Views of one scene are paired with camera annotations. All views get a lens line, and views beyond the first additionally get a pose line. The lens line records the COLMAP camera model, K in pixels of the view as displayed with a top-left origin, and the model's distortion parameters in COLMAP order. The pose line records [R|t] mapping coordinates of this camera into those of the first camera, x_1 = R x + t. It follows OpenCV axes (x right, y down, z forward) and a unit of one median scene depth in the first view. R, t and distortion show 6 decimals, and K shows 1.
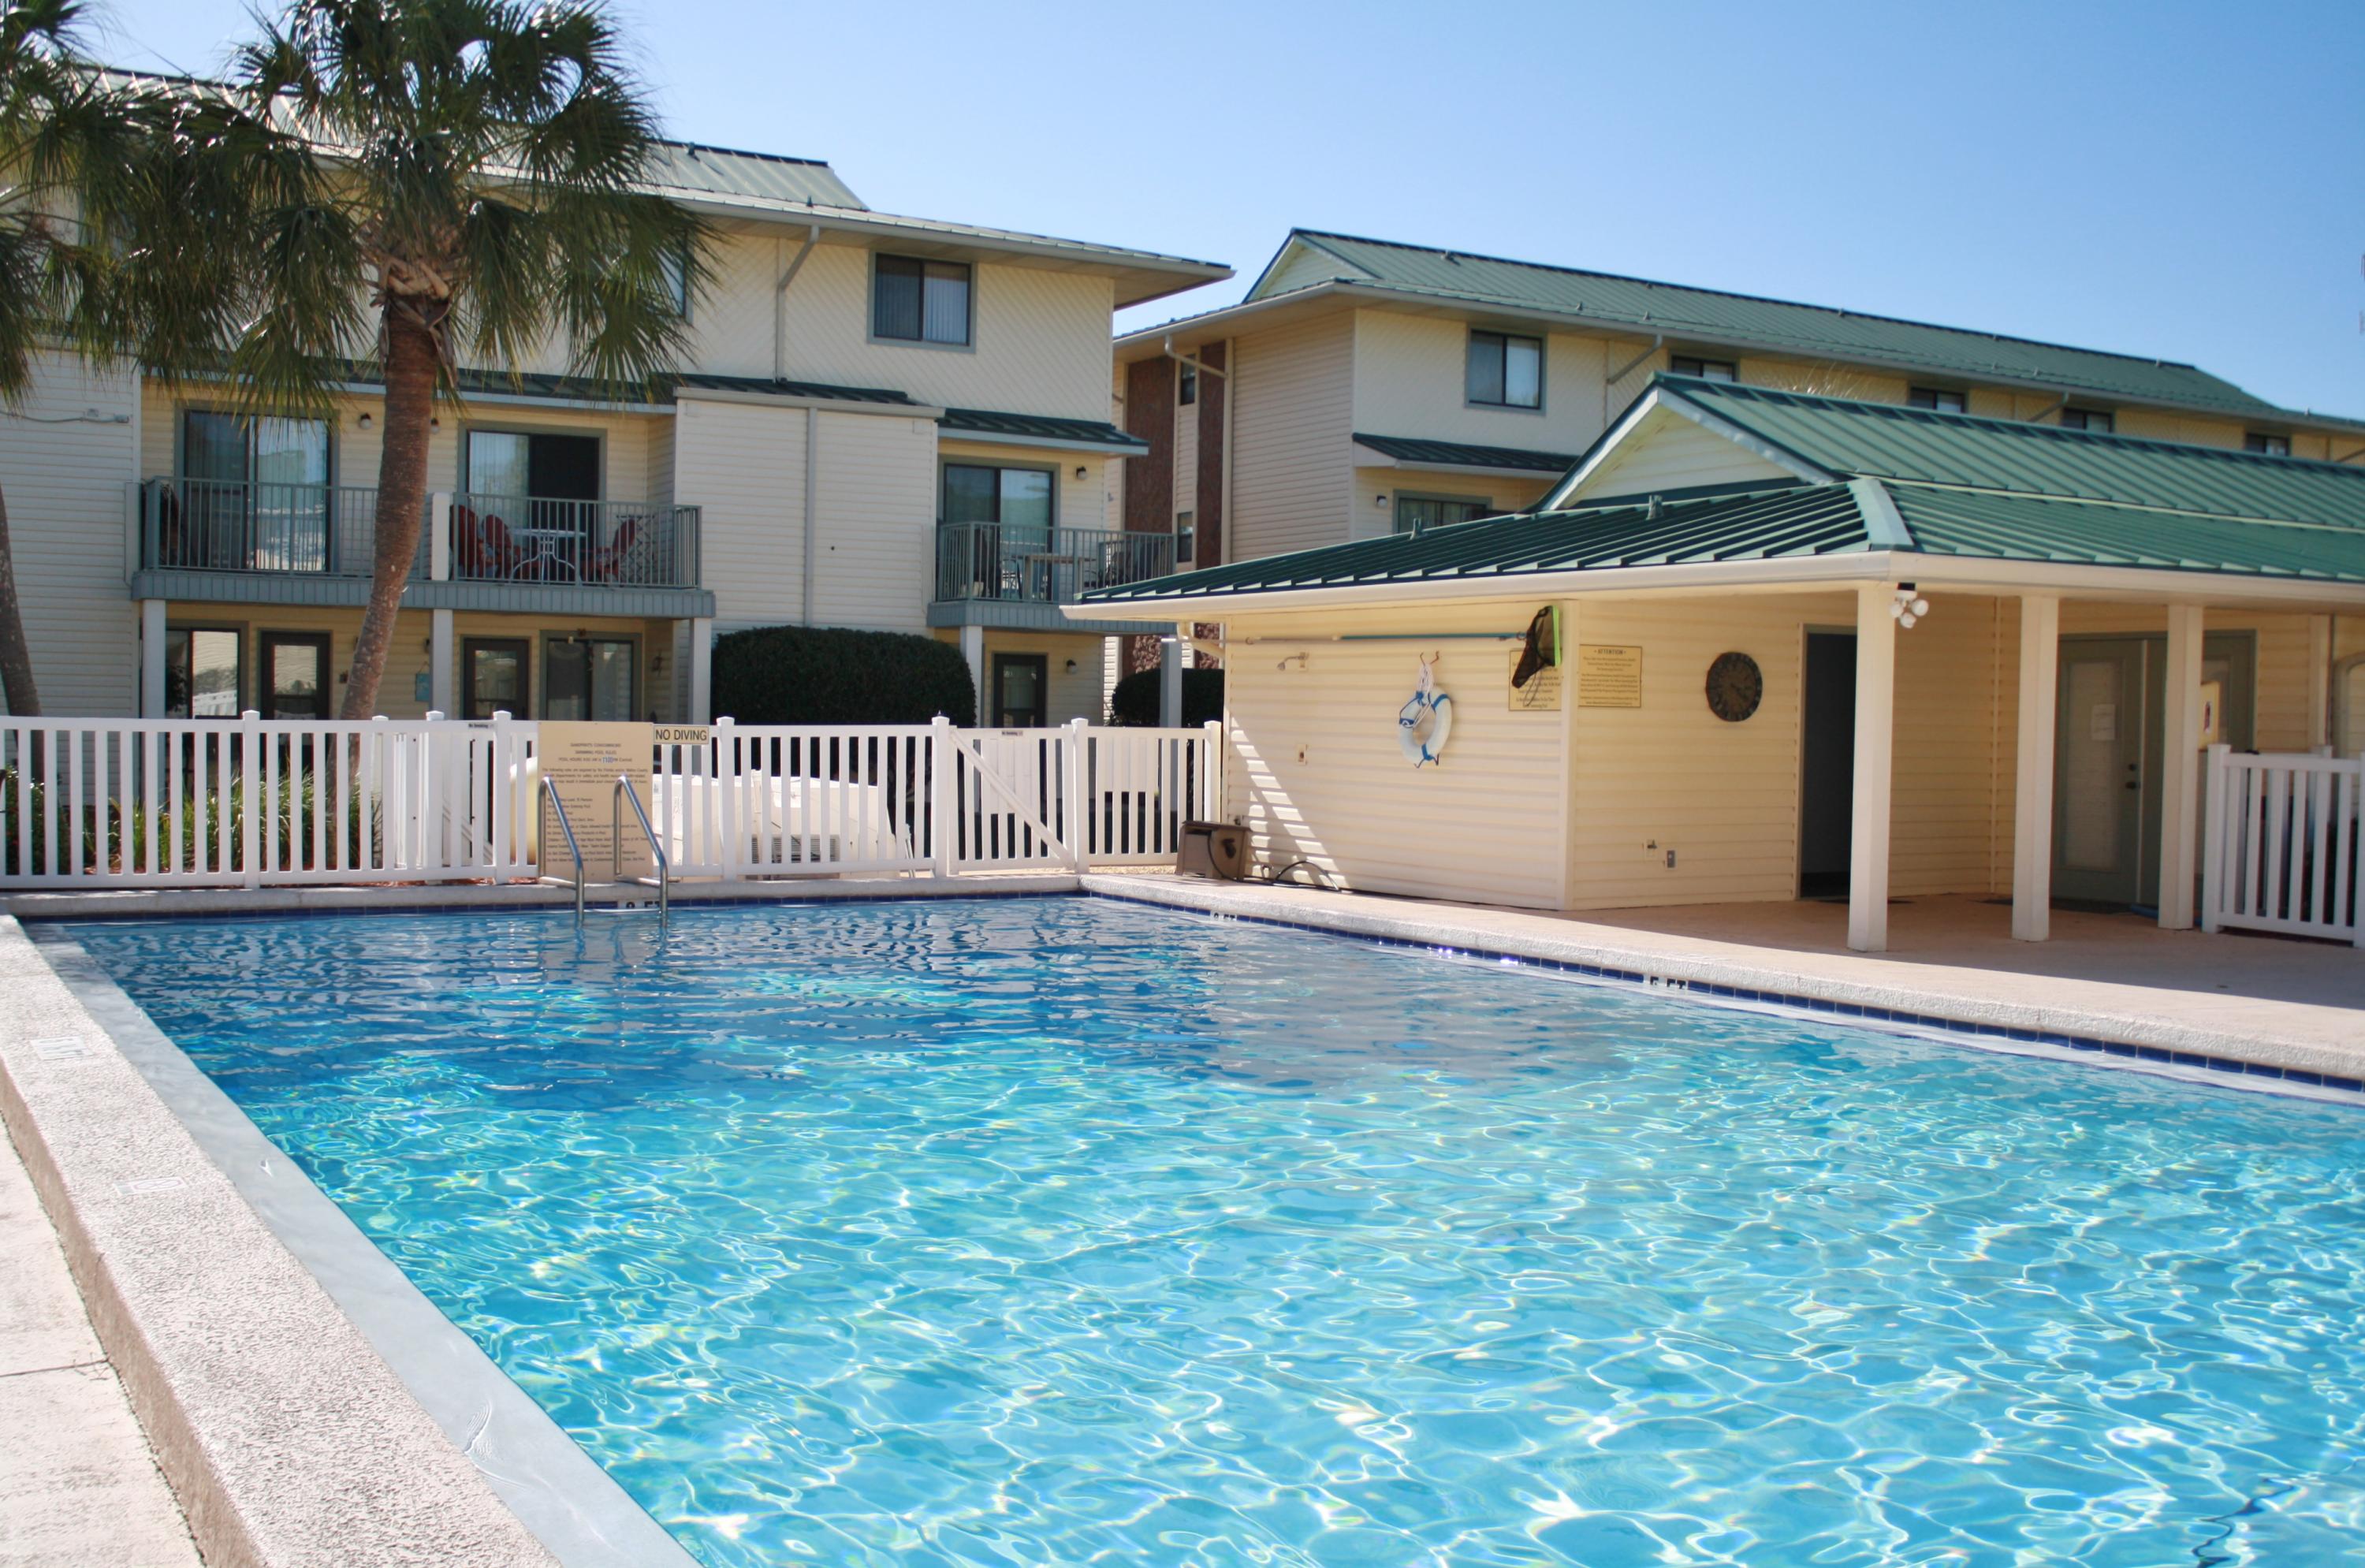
lens RADIAL K [[2364.1, 0, 1182.5], [0, 2364.1, 784.0], [0, 0, 1]] dist [-0.114609, 0.122297]
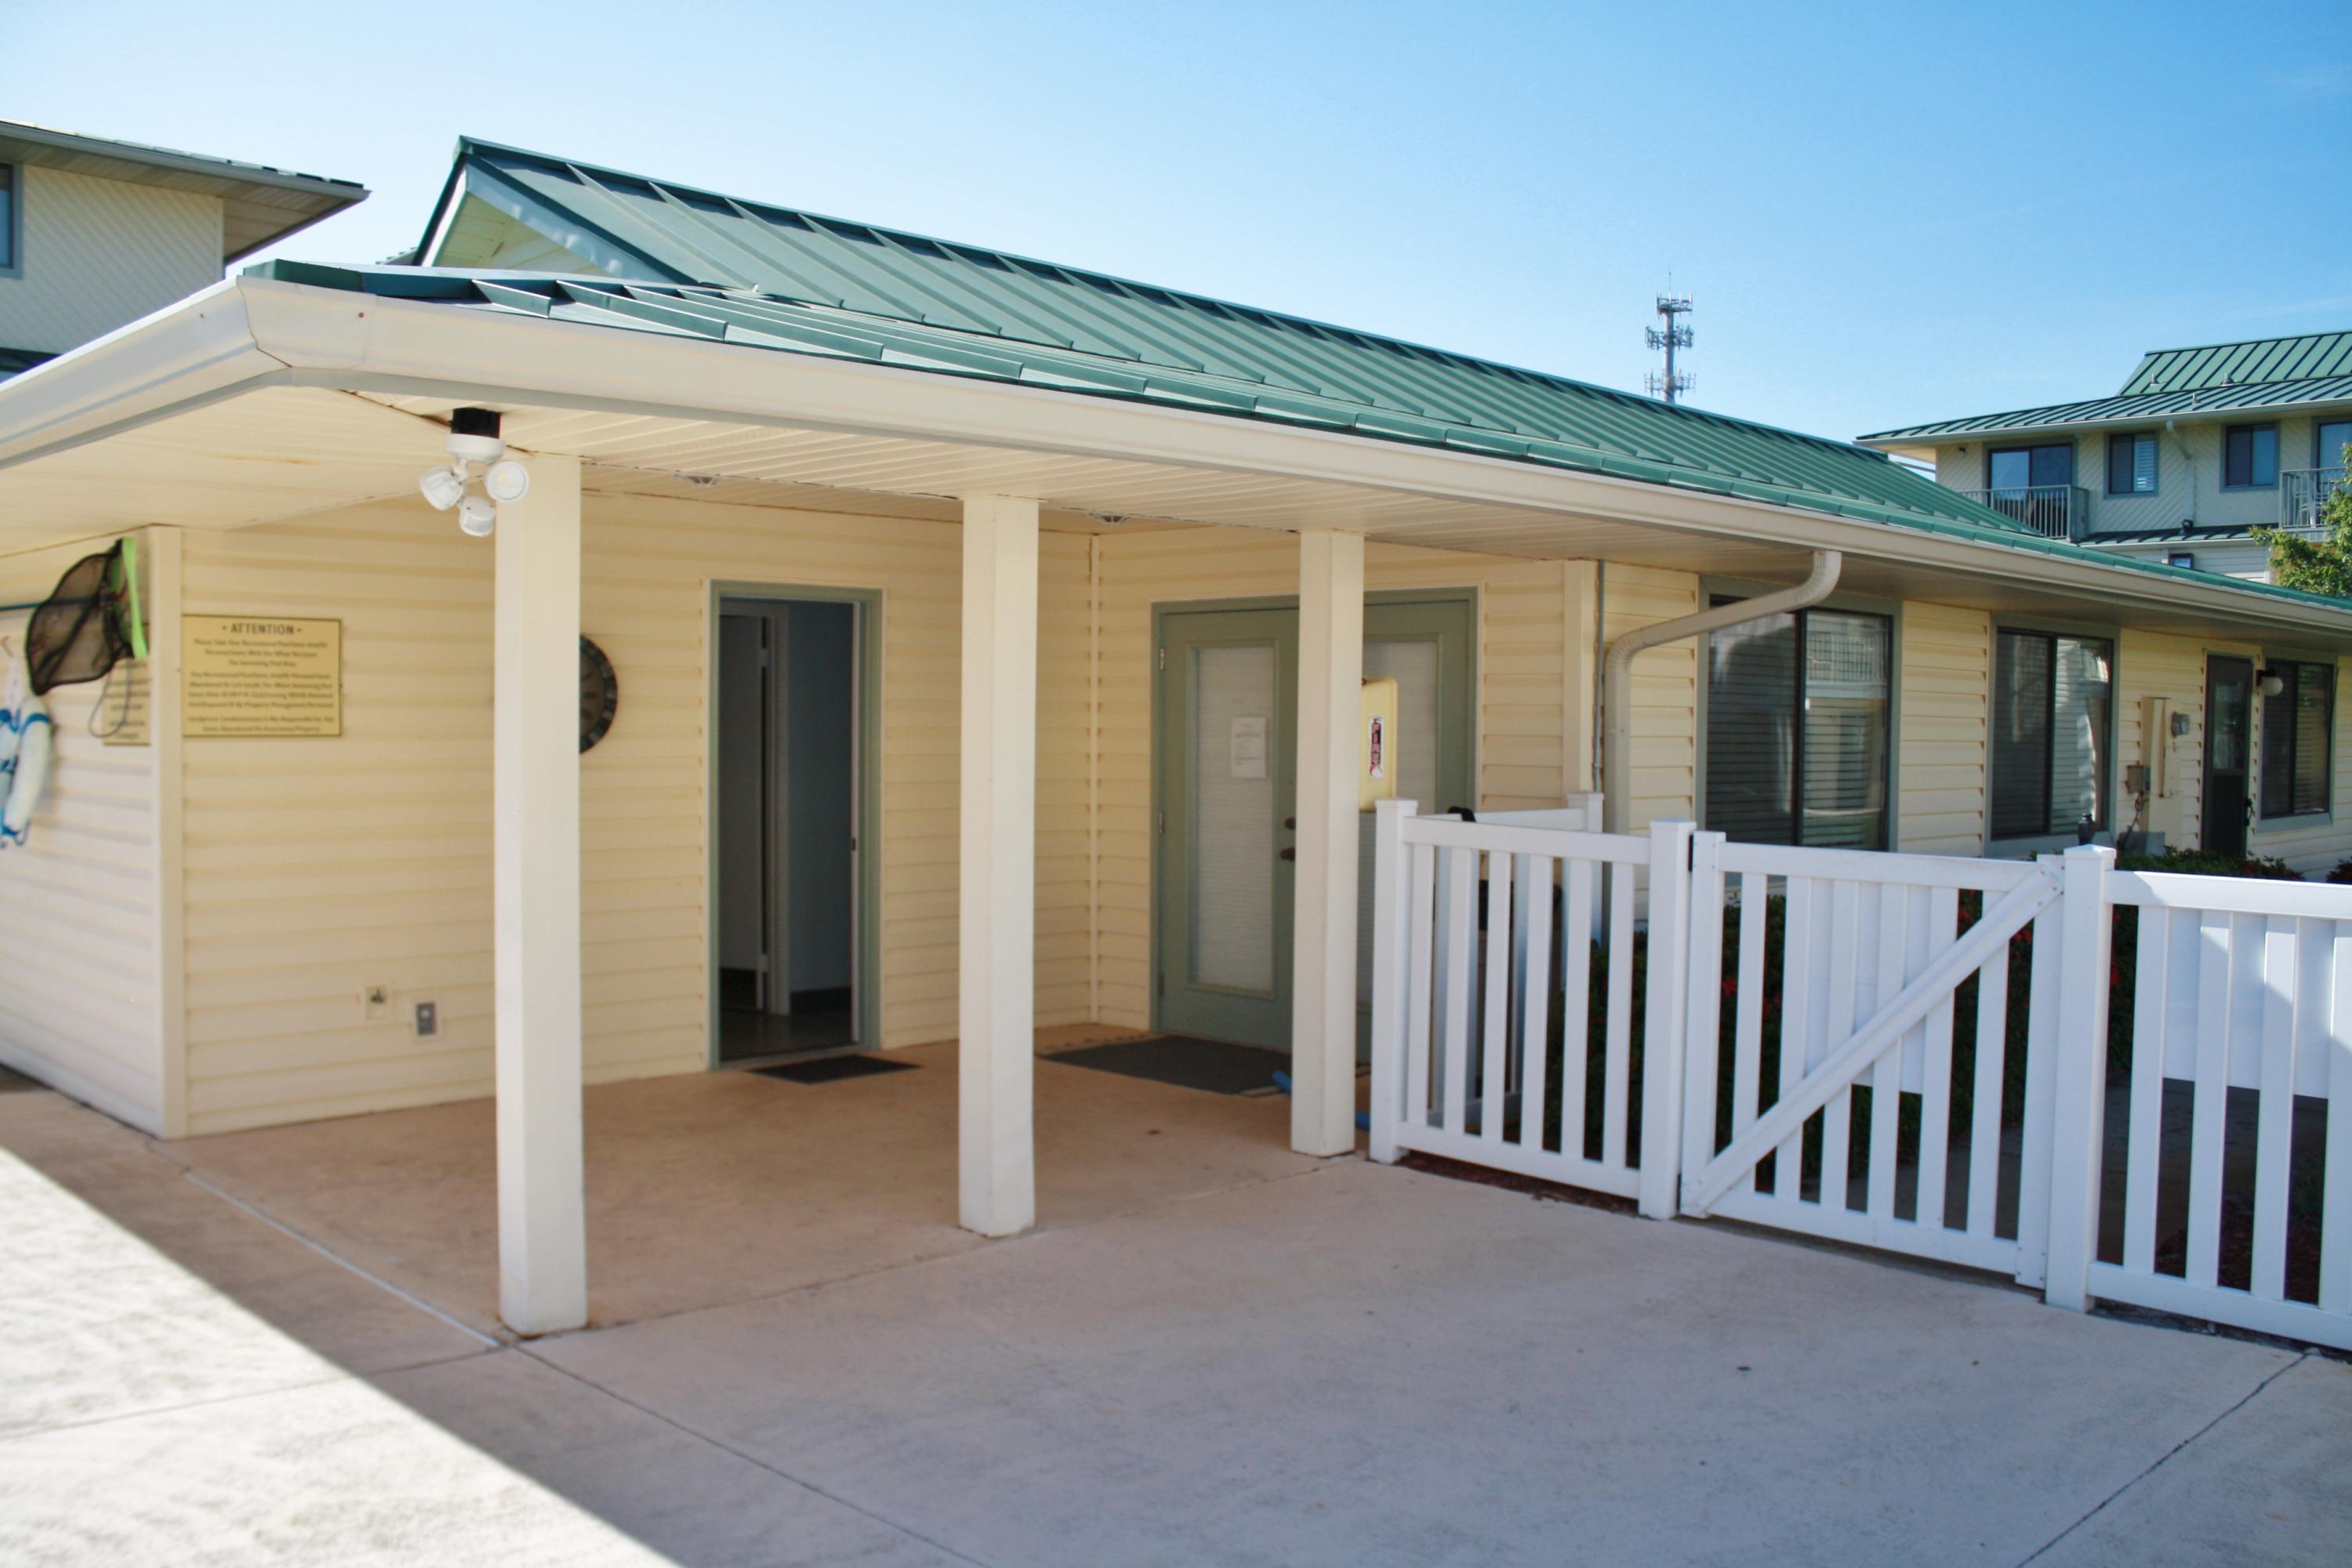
lens RADIAL K [[2019.2, 0, 1176.0], [0, 2019.2, 784.0], [0, 0, 1]] dist [-0.167698, 0.131617]
pose [[0.970845, -0.014634, 0.239262, 0.270819], [0.012501, 0.999867, 0.010430, -0.024158], [-0.239383, -0.007135, 0.970899, 0.534617]]
